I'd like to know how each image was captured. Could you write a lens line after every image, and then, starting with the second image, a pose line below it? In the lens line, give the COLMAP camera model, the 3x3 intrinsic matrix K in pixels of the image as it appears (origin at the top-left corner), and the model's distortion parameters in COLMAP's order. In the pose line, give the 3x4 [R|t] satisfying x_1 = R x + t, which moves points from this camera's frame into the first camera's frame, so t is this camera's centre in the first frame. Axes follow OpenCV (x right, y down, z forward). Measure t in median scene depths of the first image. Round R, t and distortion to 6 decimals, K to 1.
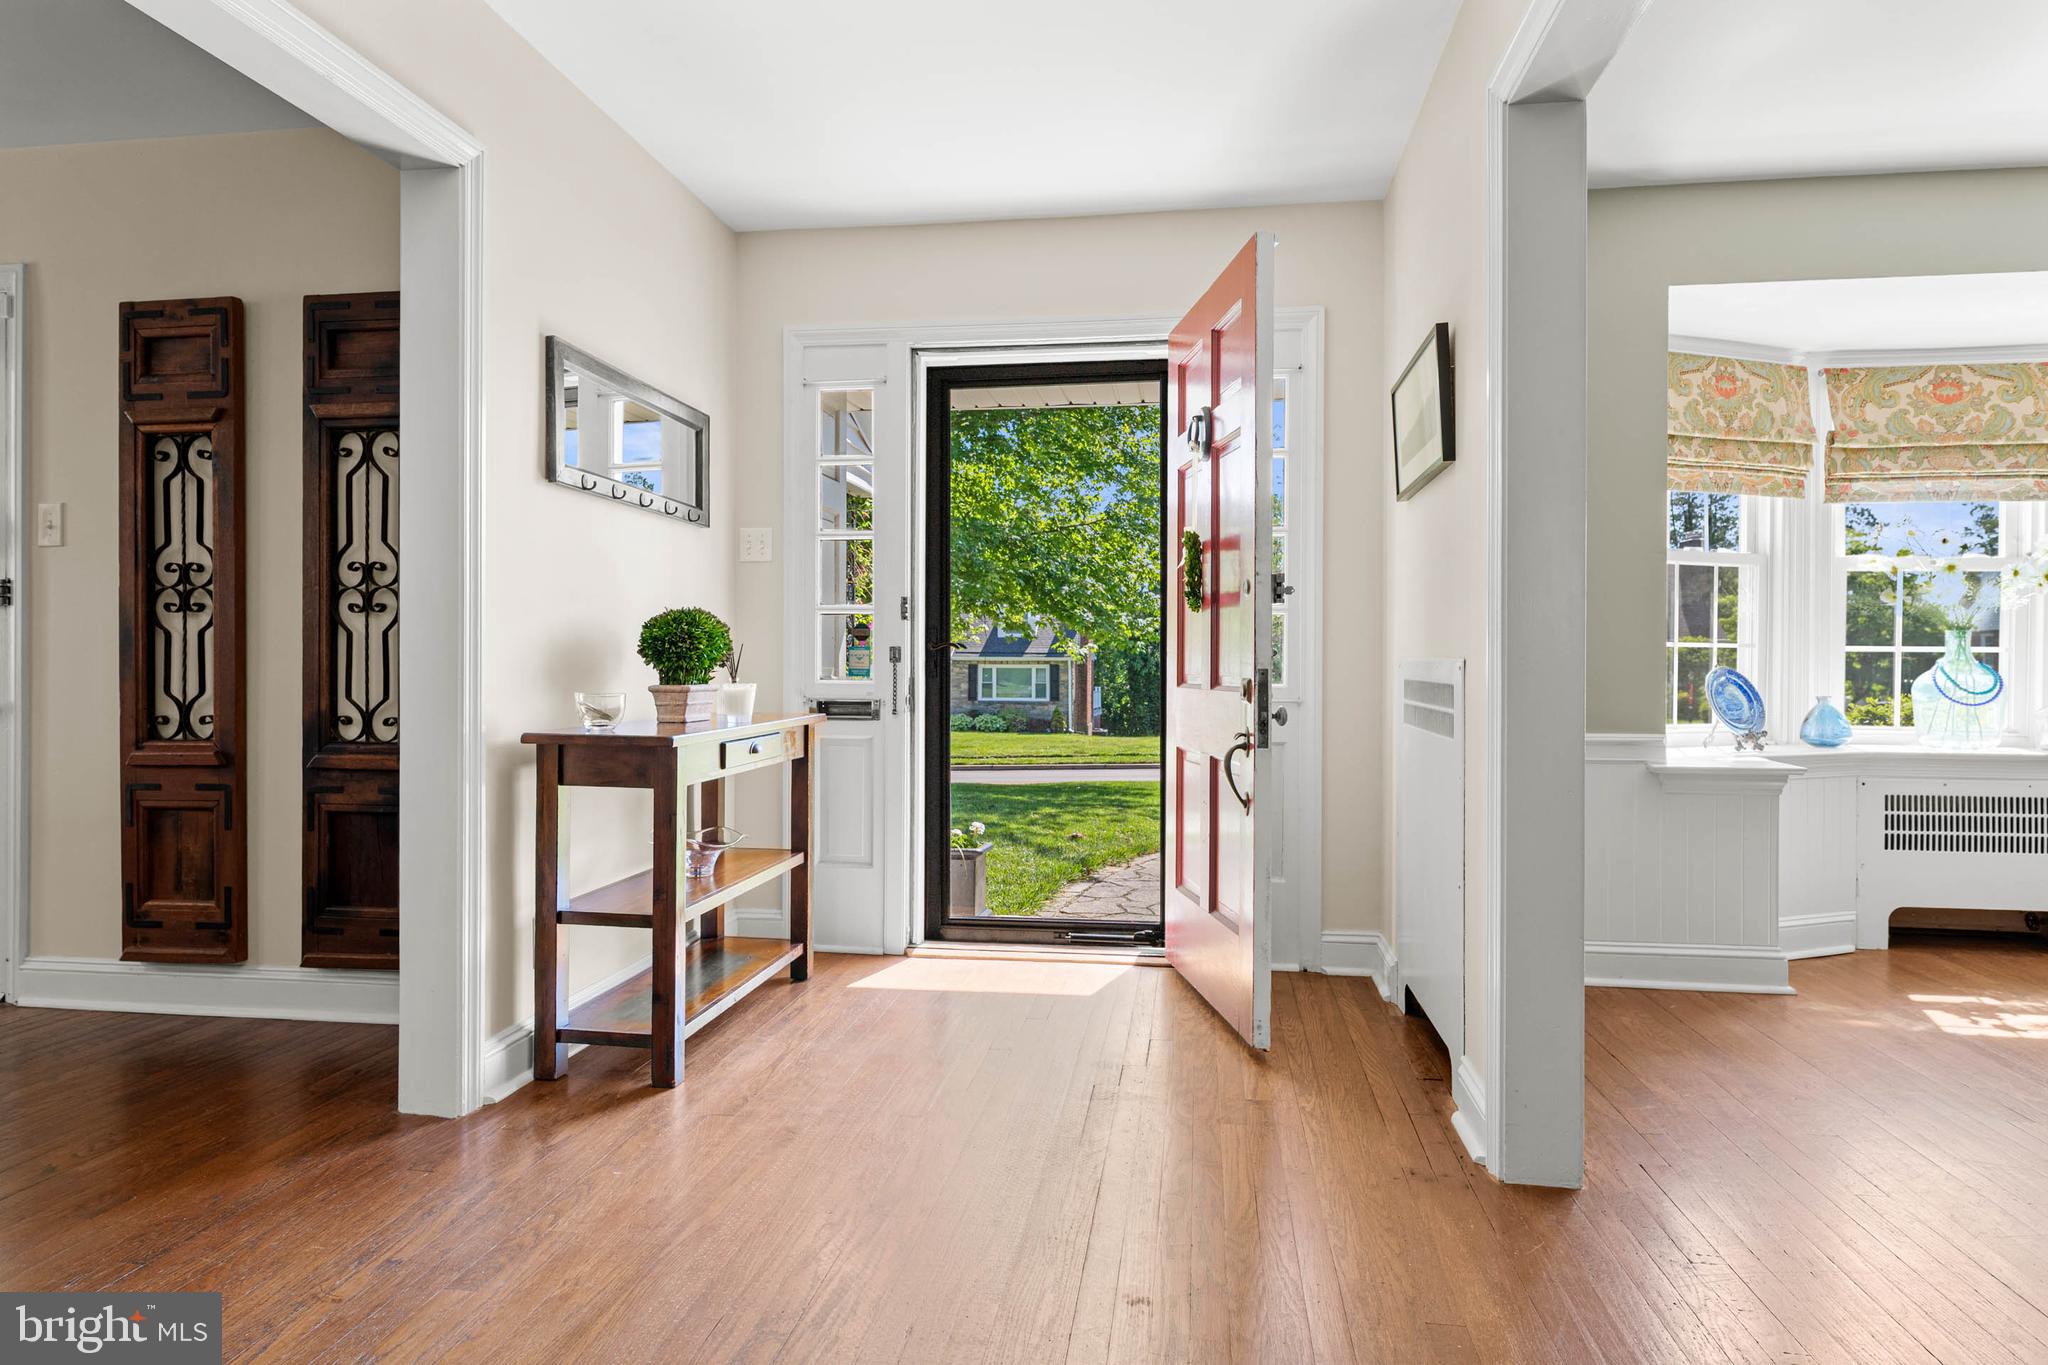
lens RADIAL K [[1189.0, 0, 1026.8], [0, 1189.0, 657.6], [0, 0, 1]] dist [-0.001757, -0.000002]
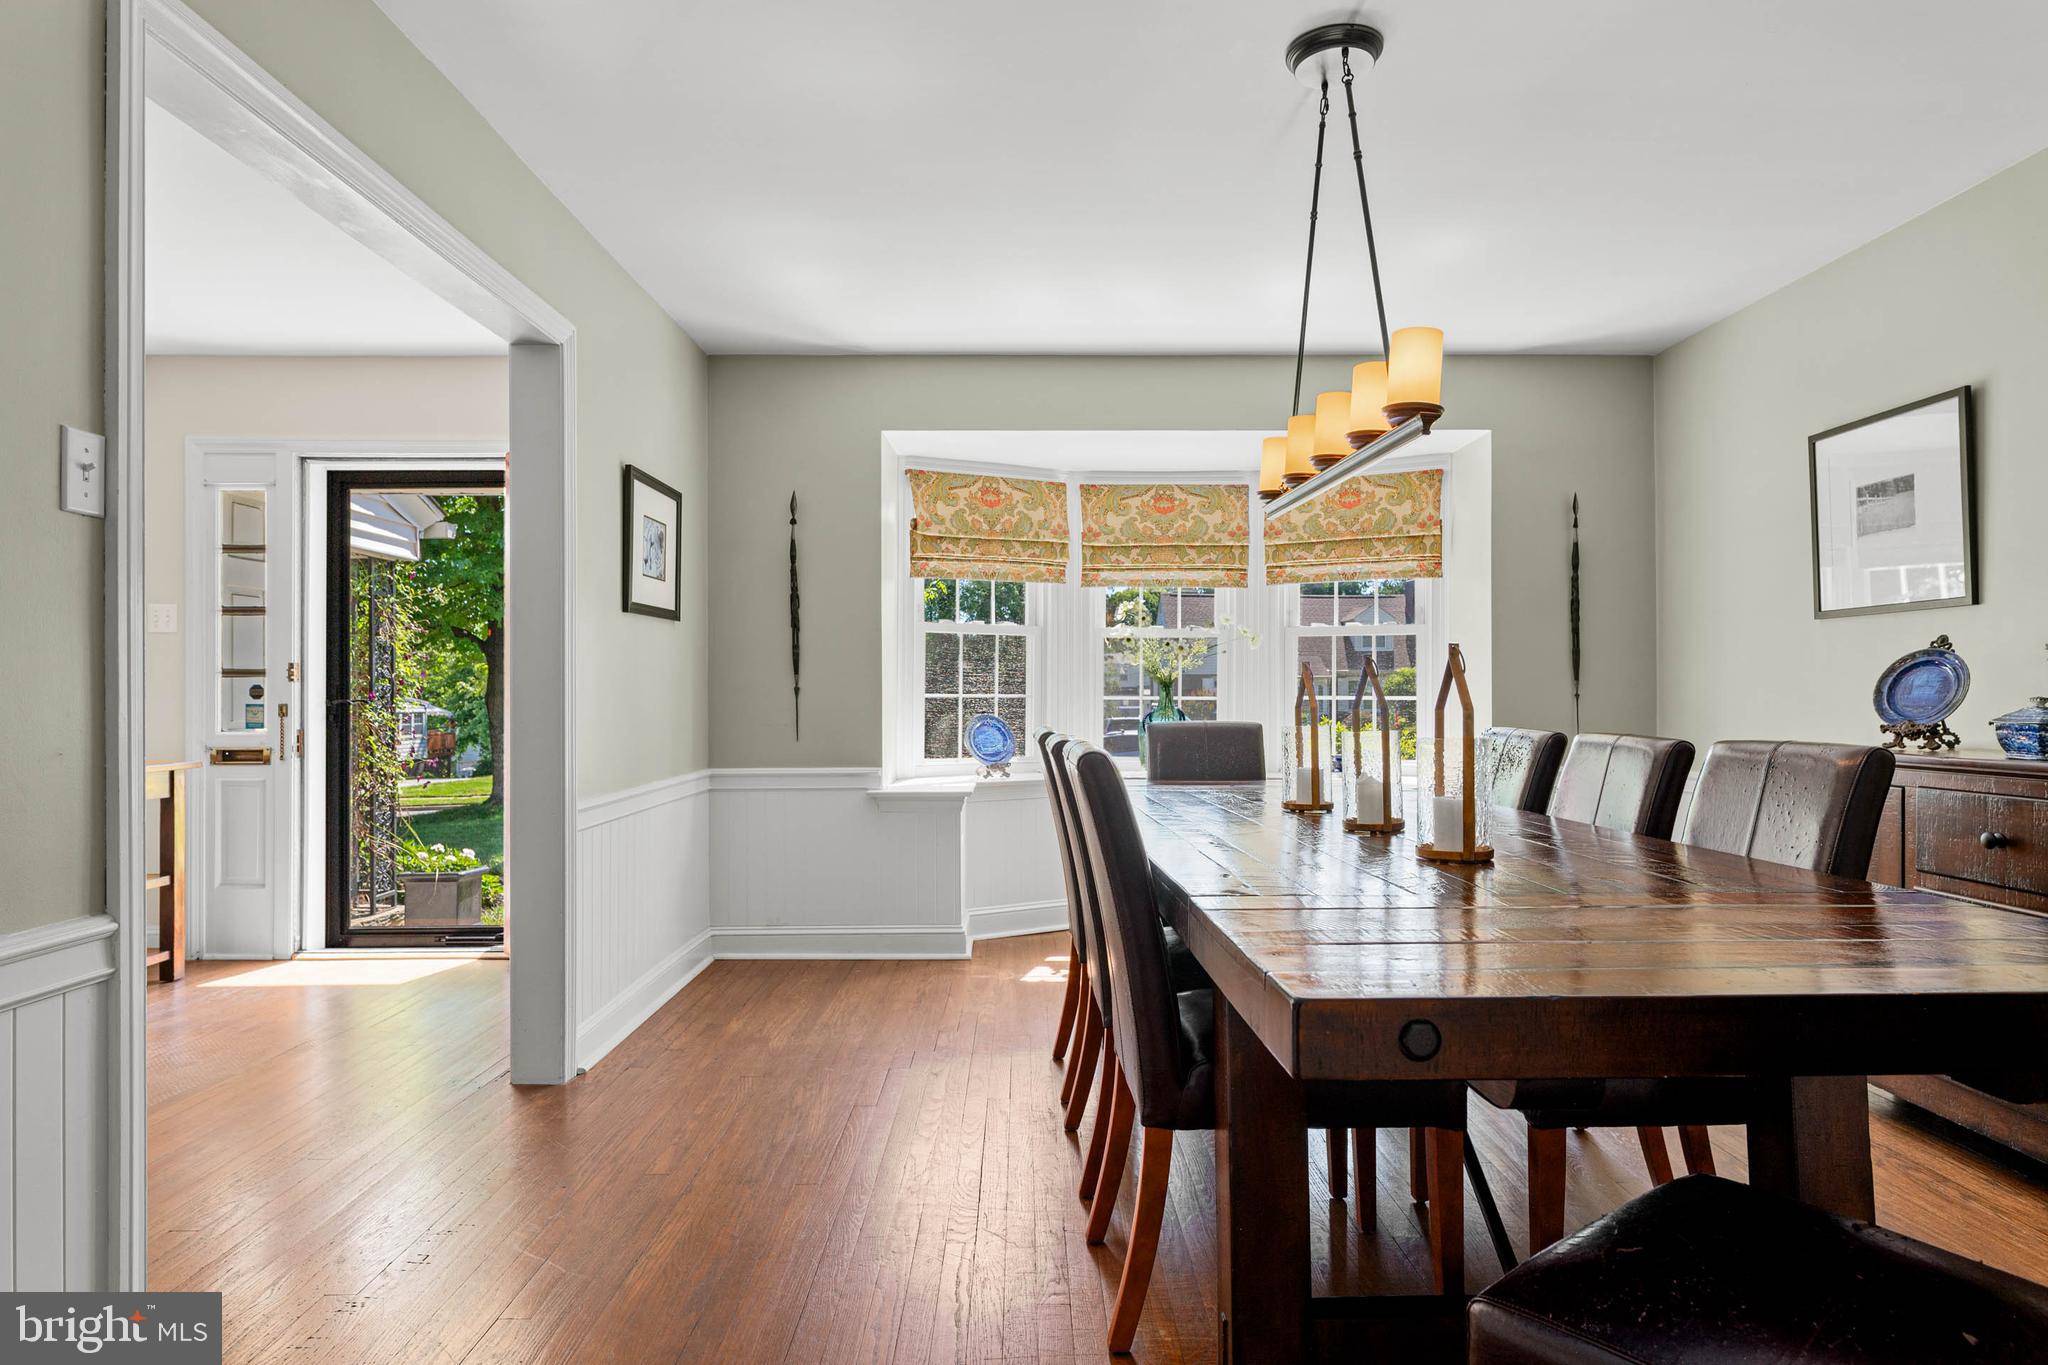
lens RADIAL K [[1174.5, 0, 1024.0], [0, 1174.5, 682.5], [0, 0, 1]] dist [0.000532, 0.000372]
pose [[0.988443, -0.004661, 0.151520, 0.445074], [0.005217, 0.999981, -0.003270, -0.022975], [-0.151502, 0.004023, 0.988449, -0.288908]]
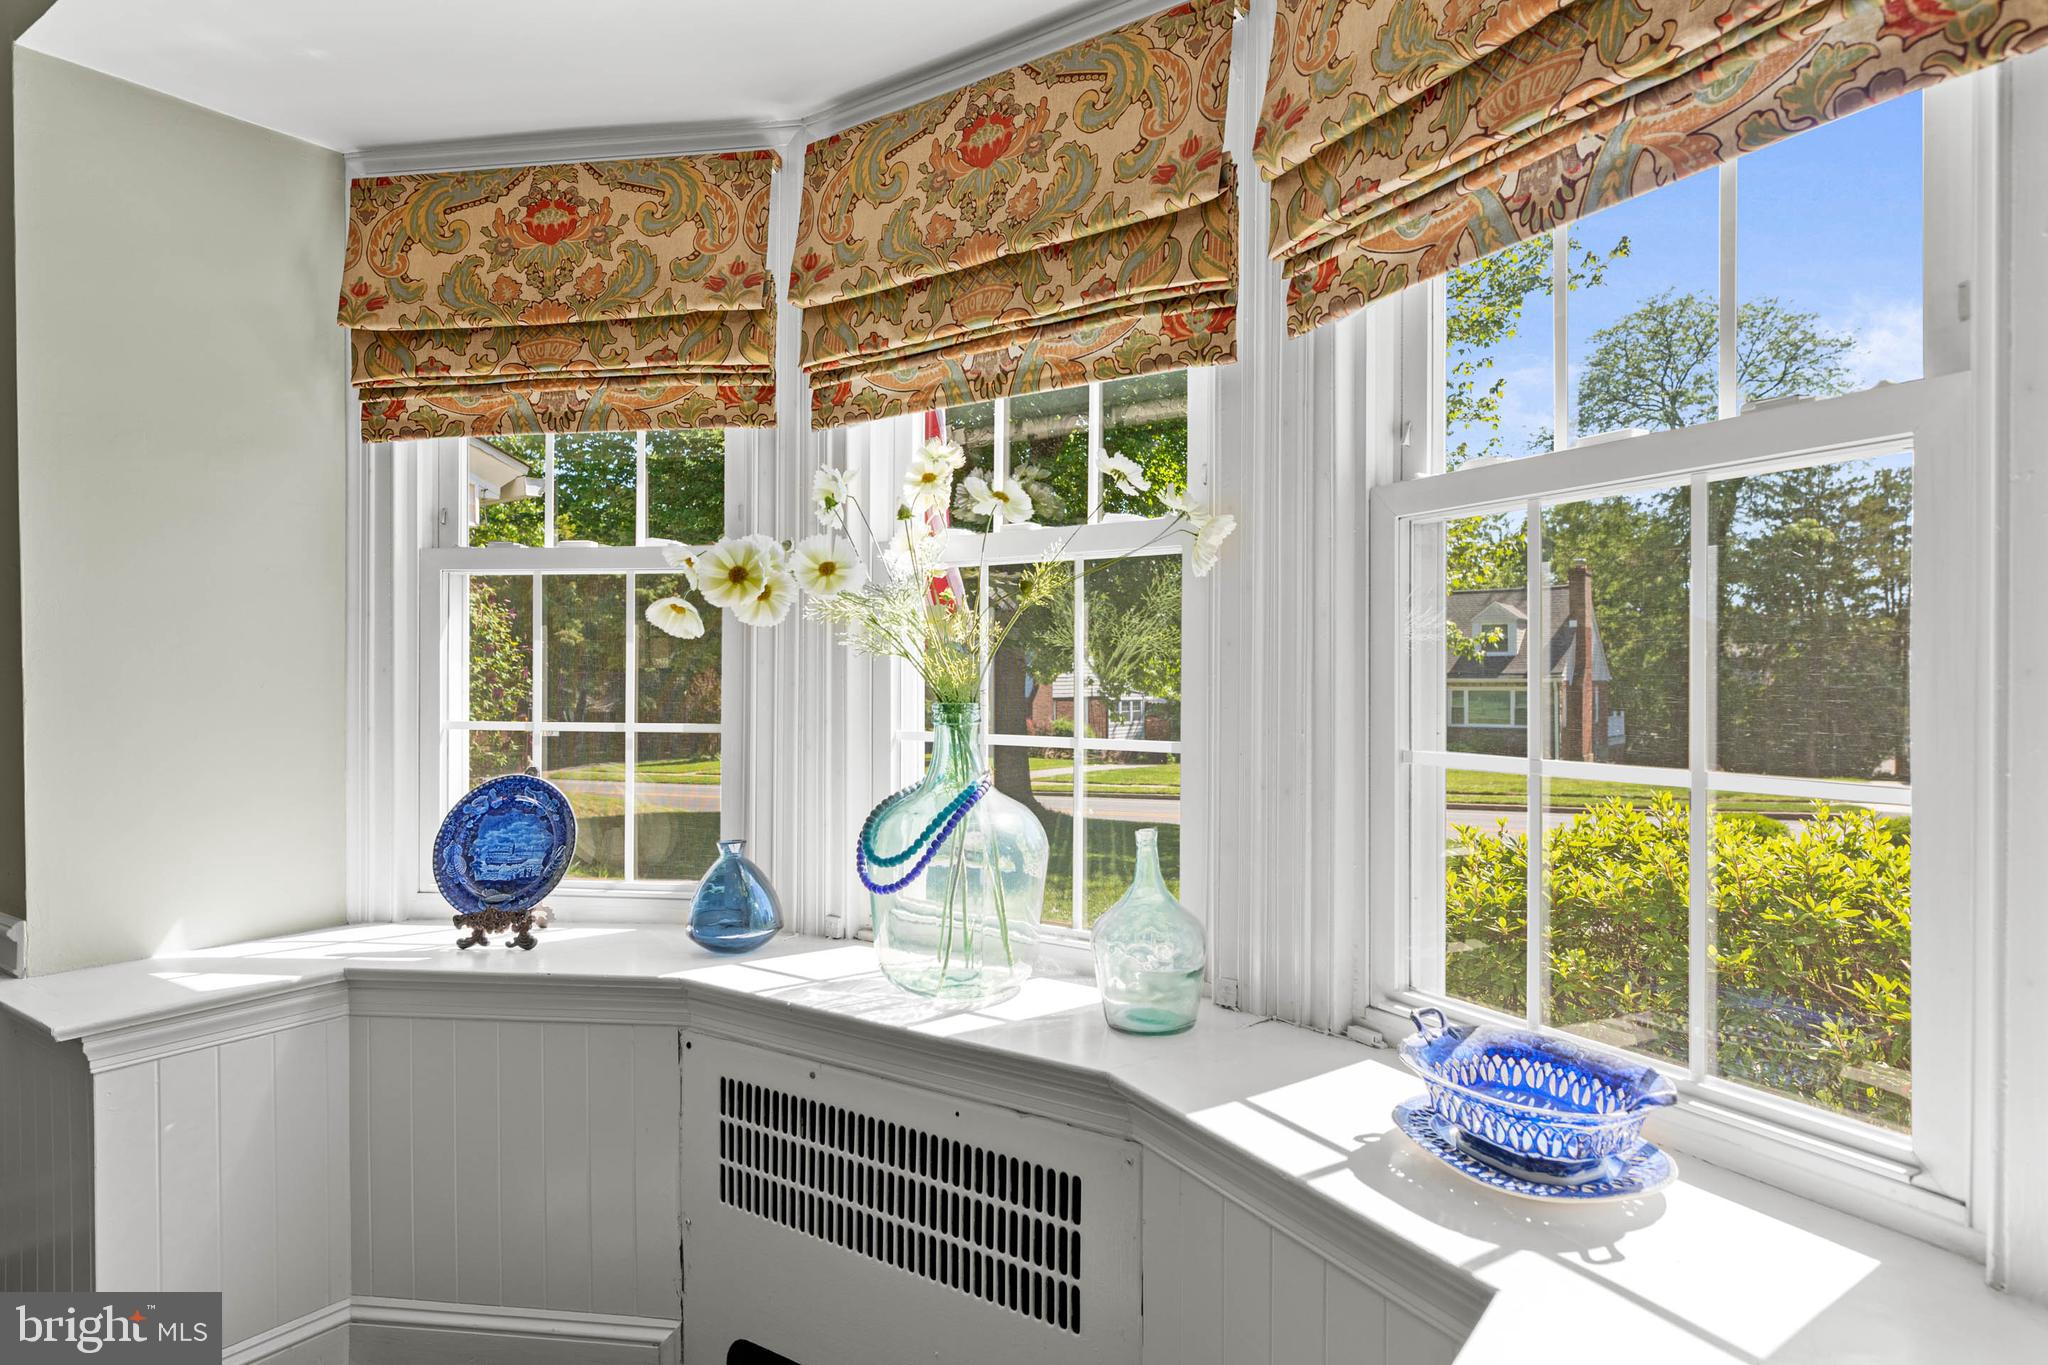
lens RADIAL K [[1170.3, 0, 1024.0], [0, 1170.3, 682.5], [0, 0, 1]] dist [-0.023900, -0.000034]
pose [[0.894024, -0.003535, -0.448006, 1.027759], [0.005550, 0.999980, 0.003184, -0.033376], [0.447985, -0.005333, 0.894025, 0.671664]]
